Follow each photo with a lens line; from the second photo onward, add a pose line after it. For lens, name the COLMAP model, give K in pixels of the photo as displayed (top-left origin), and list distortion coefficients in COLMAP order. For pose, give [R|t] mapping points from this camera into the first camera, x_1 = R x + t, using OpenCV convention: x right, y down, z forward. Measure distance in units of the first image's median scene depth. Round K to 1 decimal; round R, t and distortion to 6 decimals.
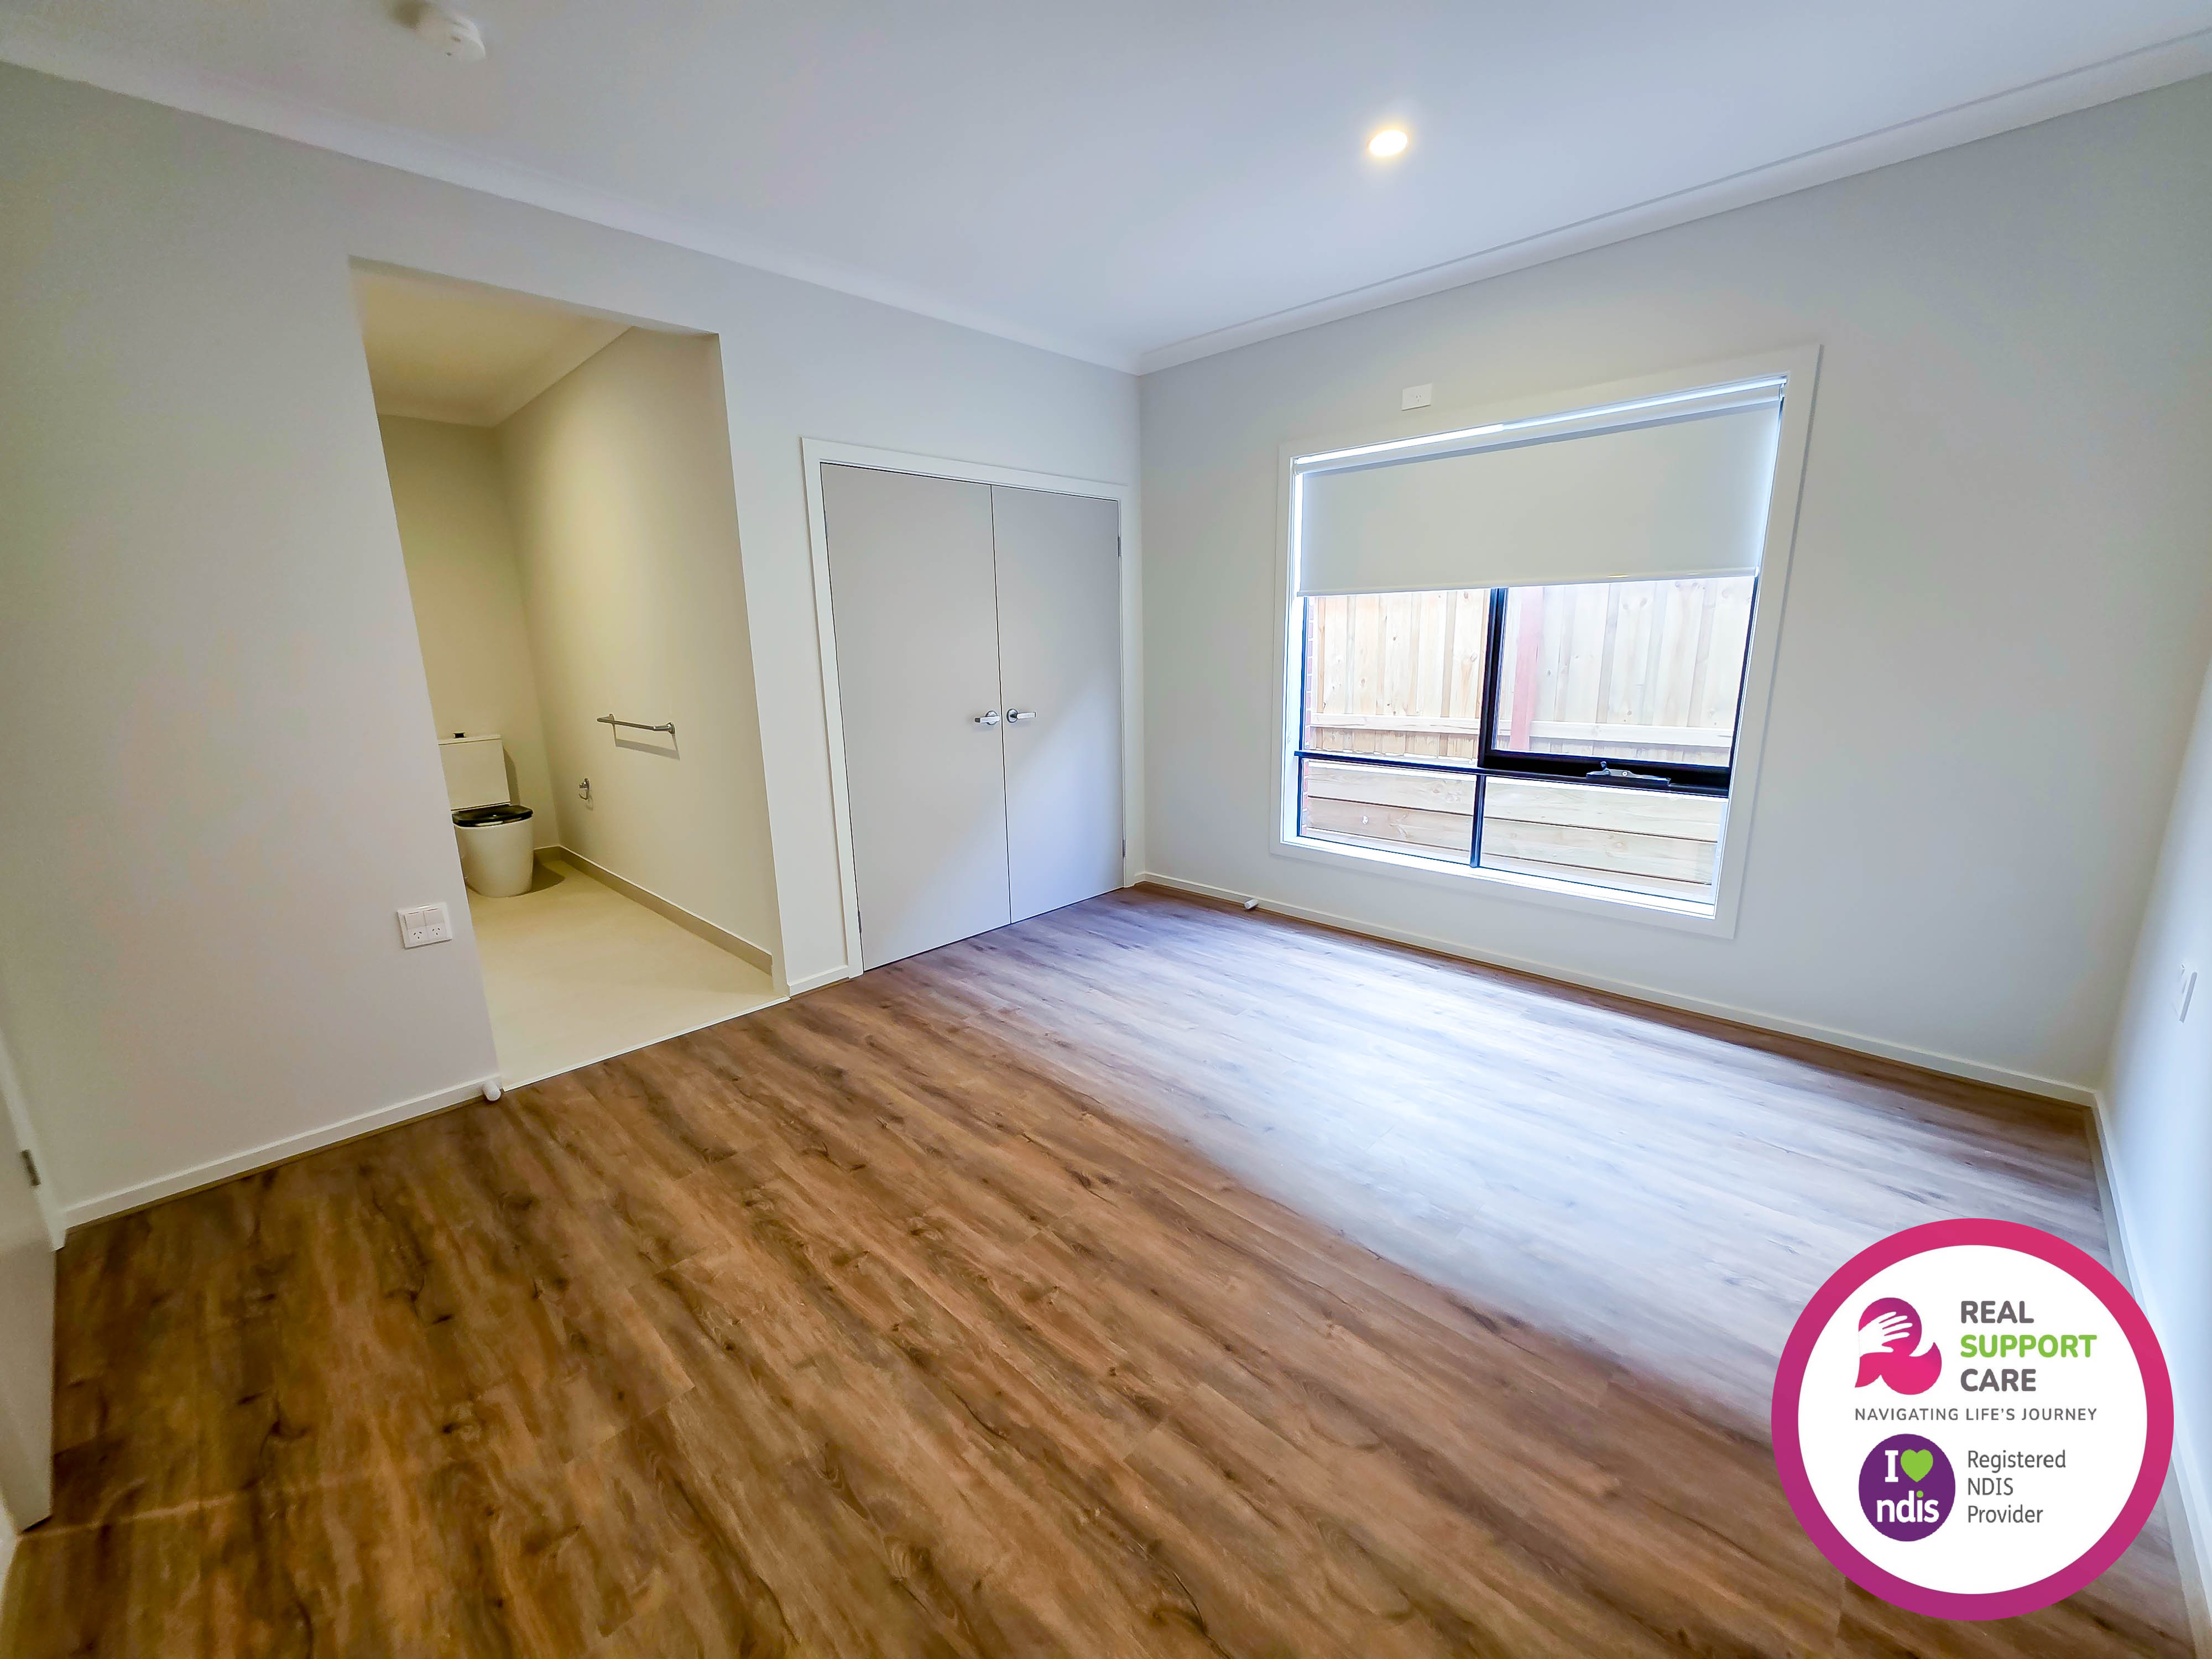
lens RADIAL K [[878.4, 0, 1108.4], [0, 878.4, 837.7], [0, 0, 1]] dist [0.000809, 0.000103]
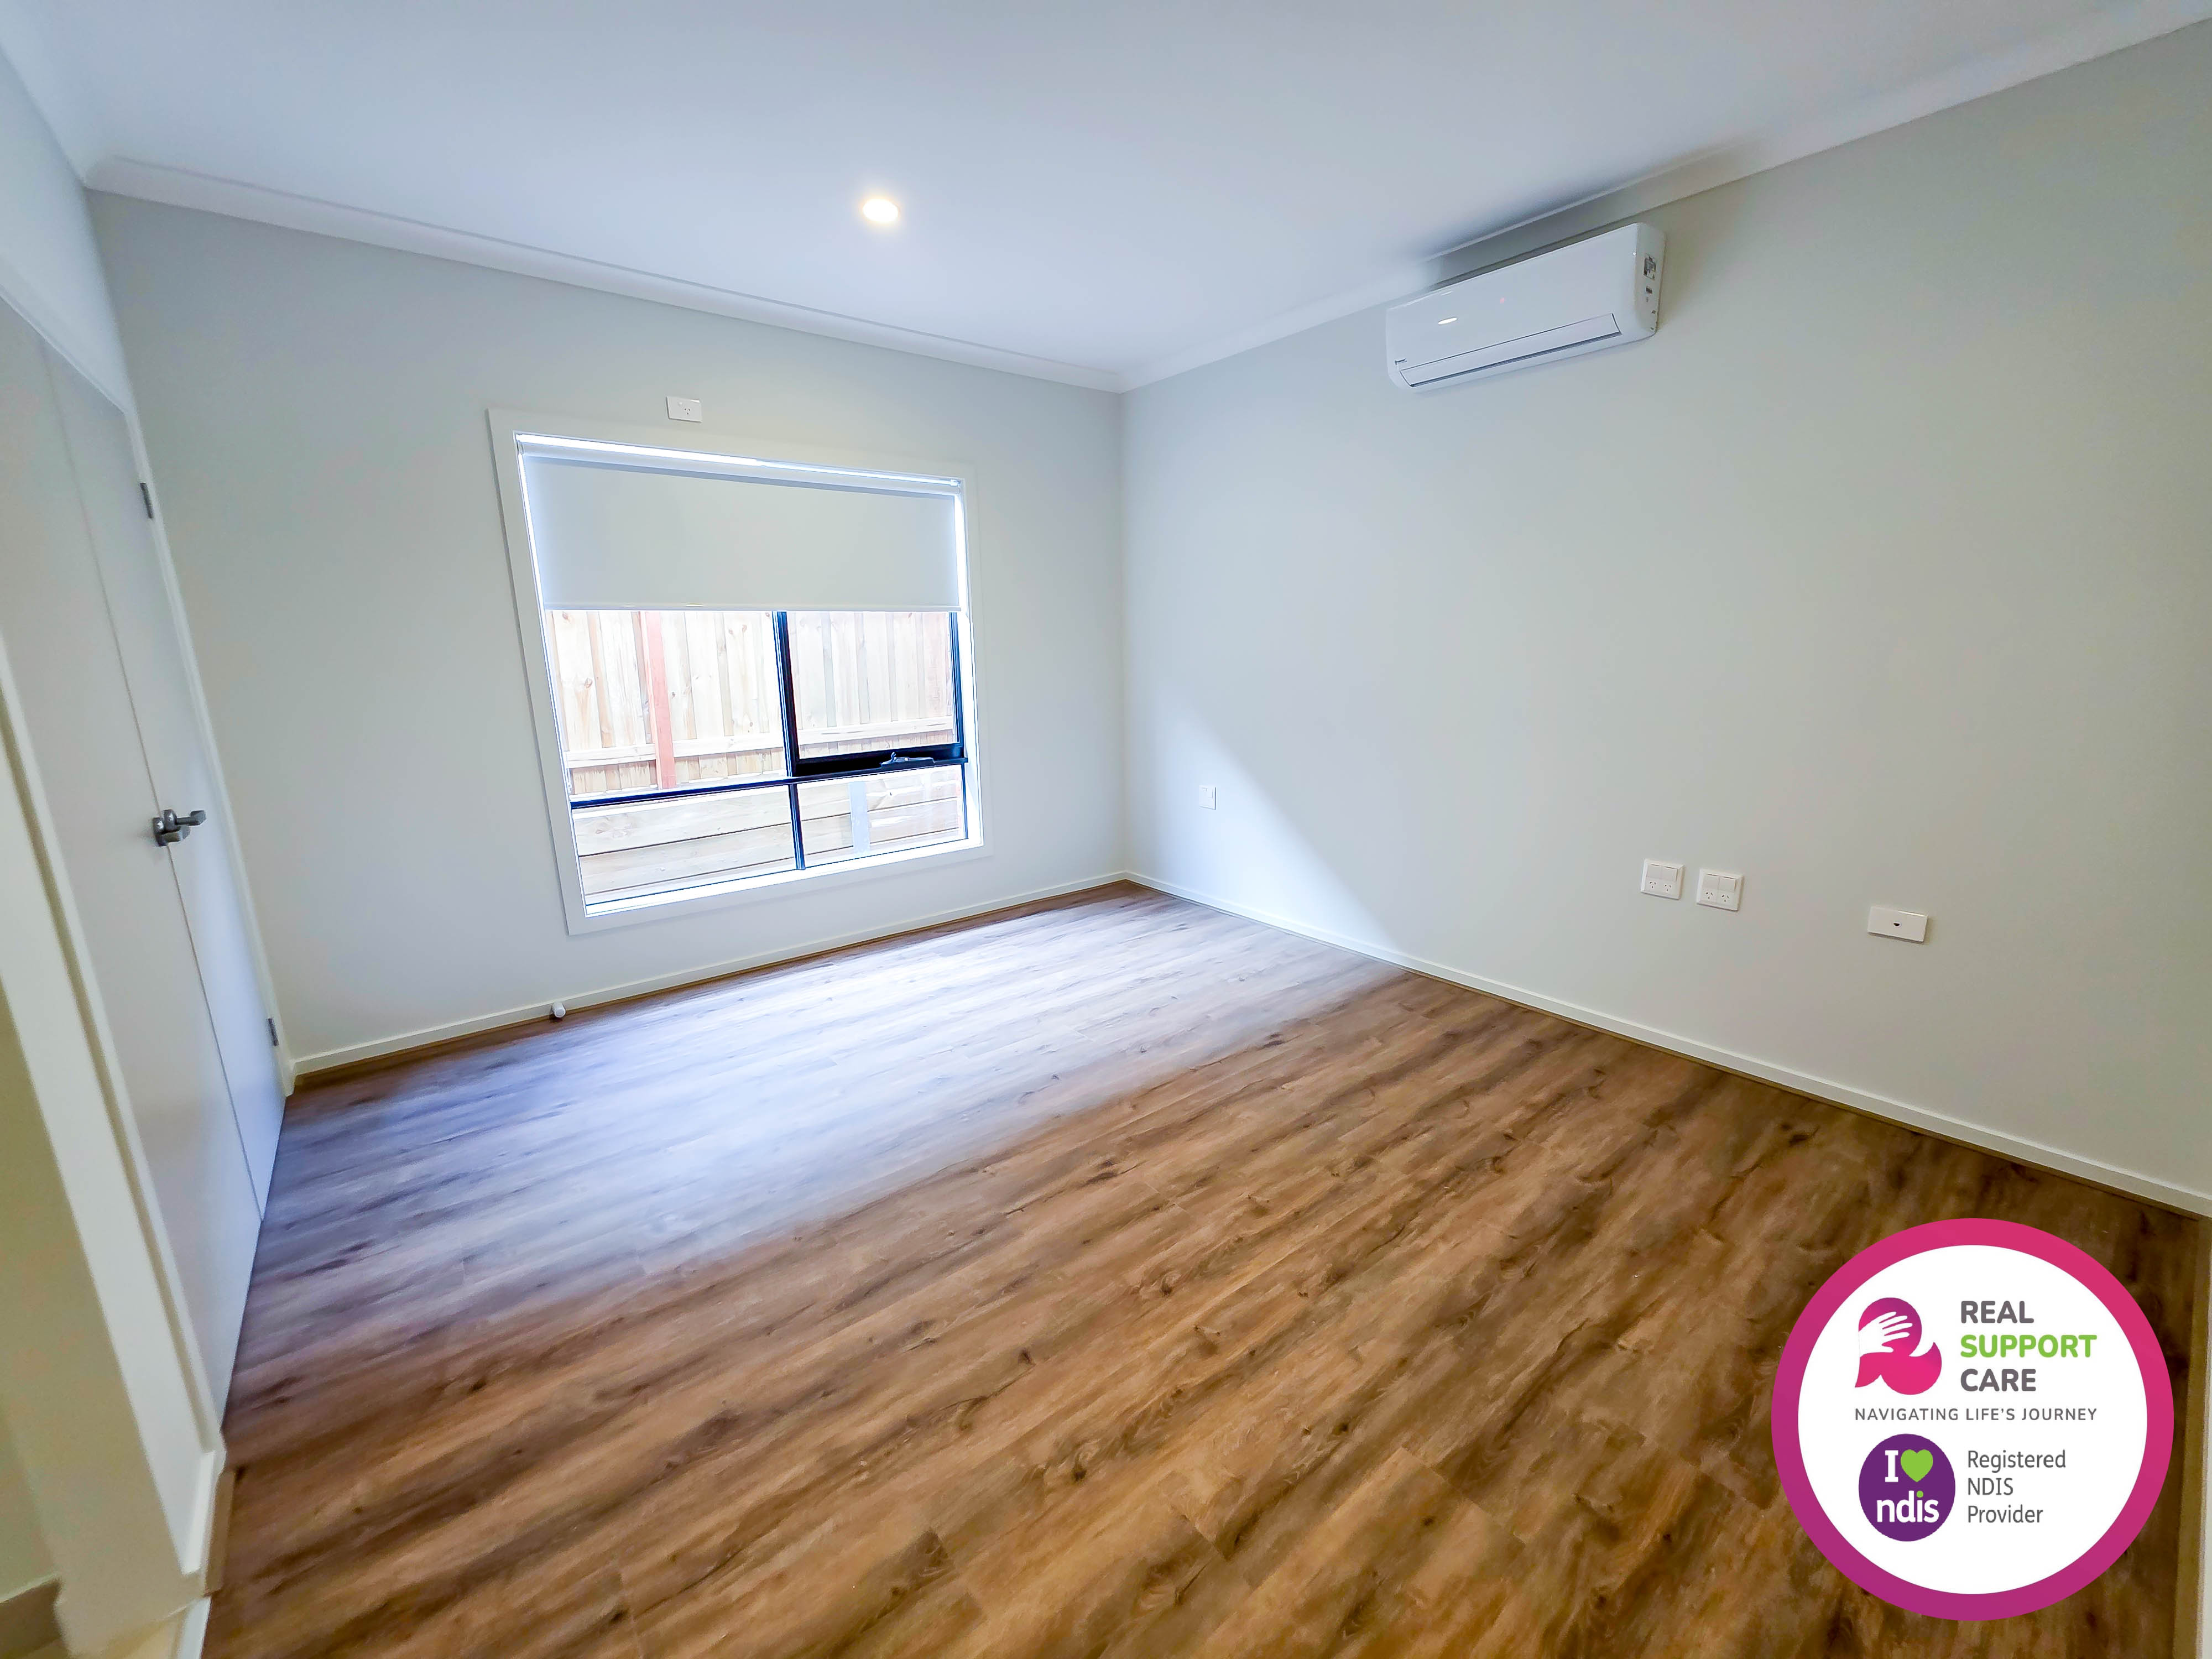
lens RADIAL K [[884.1, 0, 1109.9], [0, 884.1, 829.4], [0, 0, 1]] dist [0.000294, 0.000130]
pose [[0.124477, -0.193790, 0.973114, -1.040006], [0.242527, 0.956936, 0.159545, -0.170261], [-0.962126, 0.216146, 0.166116, 0.813544]]
